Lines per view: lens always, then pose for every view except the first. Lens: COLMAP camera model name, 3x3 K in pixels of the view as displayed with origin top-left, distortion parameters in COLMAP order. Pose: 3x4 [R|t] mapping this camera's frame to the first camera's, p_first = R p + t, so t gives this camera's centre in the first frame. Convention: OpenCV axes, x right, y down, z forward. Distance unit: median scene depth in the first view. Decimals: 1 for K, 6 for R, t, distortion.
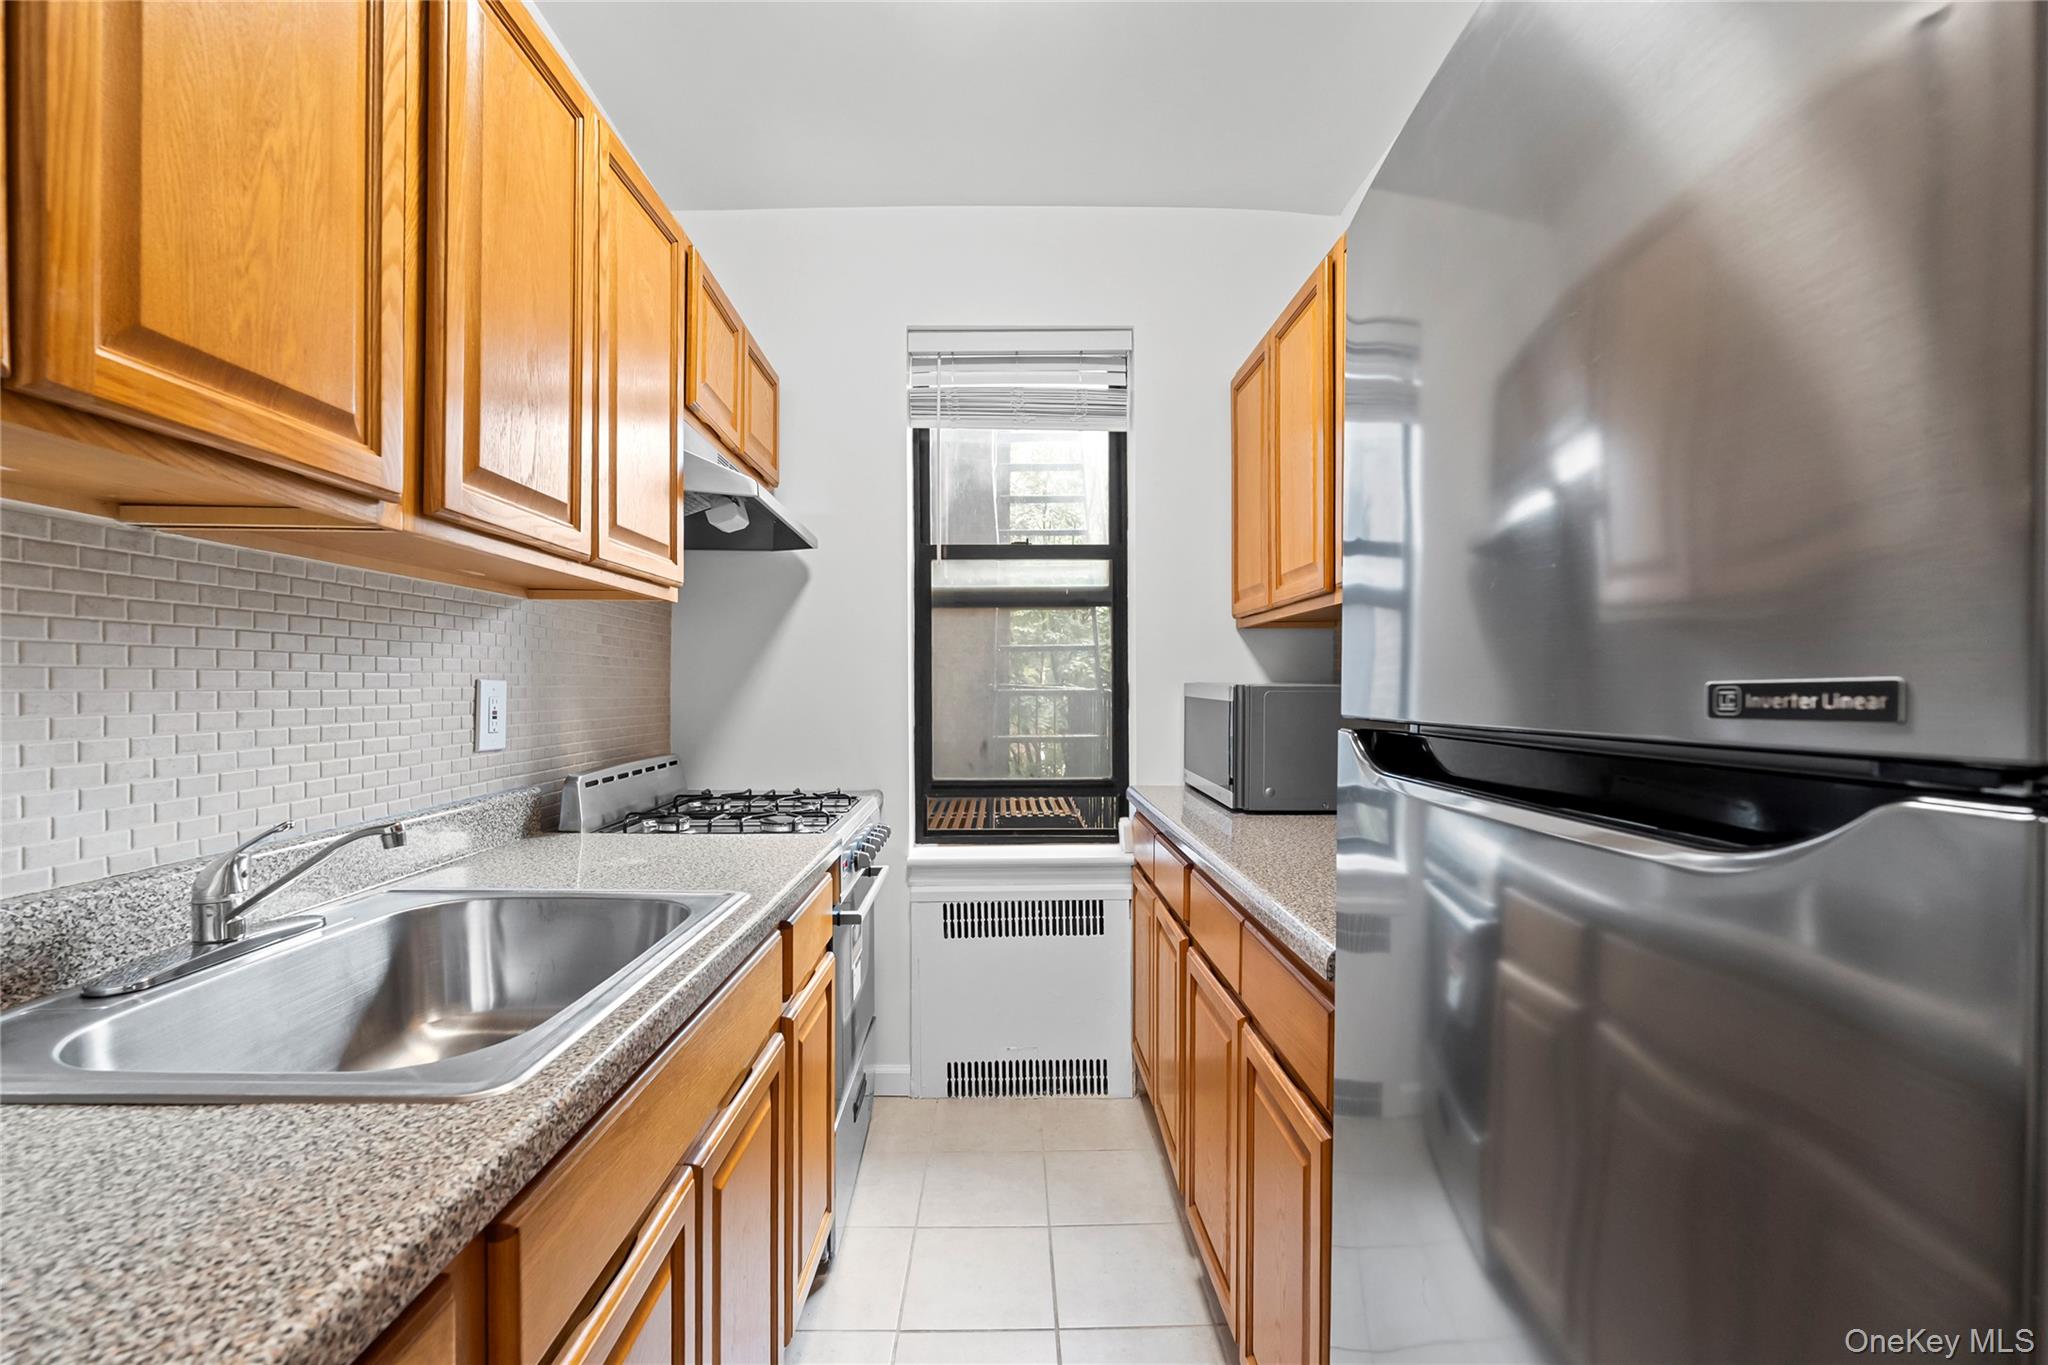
lens RADIAL K [[824.0, 0, 1023.9], [0, 824.0, 672.3], [0, 0, 1]] dist [-0.002092, 0.000089]
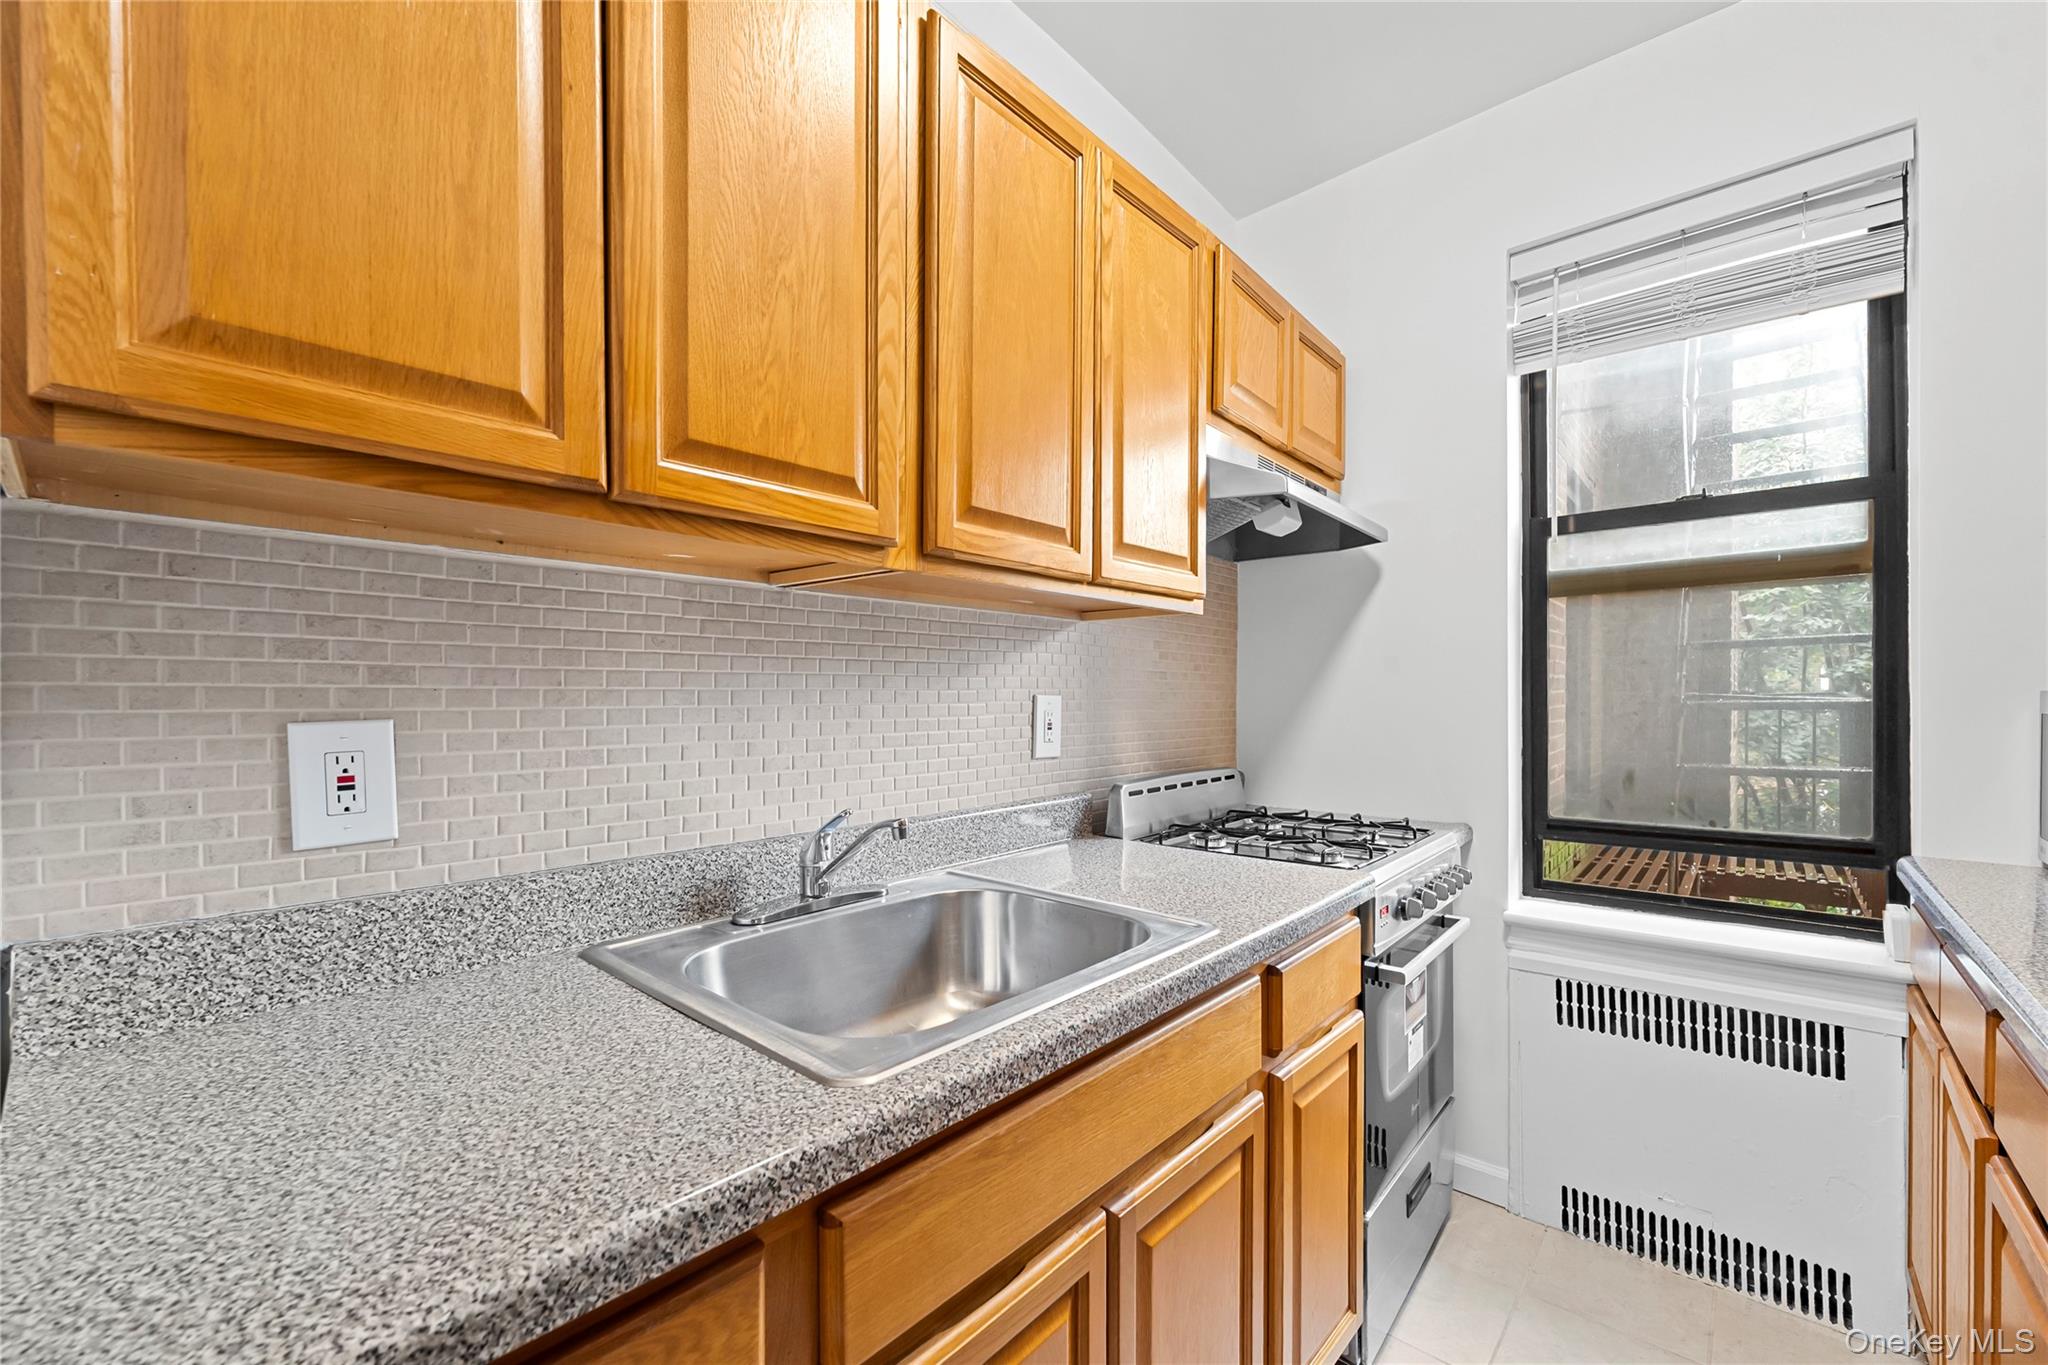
lens RADIAL K [[836.5, 0, 1026.9], [0, 836.5, 693.8], [0, 0, 1]] dist [-0.000765, -0.000192]
pose [[0.740052, -0.007207, -0.672511, 0.111893], [0.015900, 0.999851, 0.006782, -0.000902], [0.672362, -0.015712, 0.740056, 0.149985]]
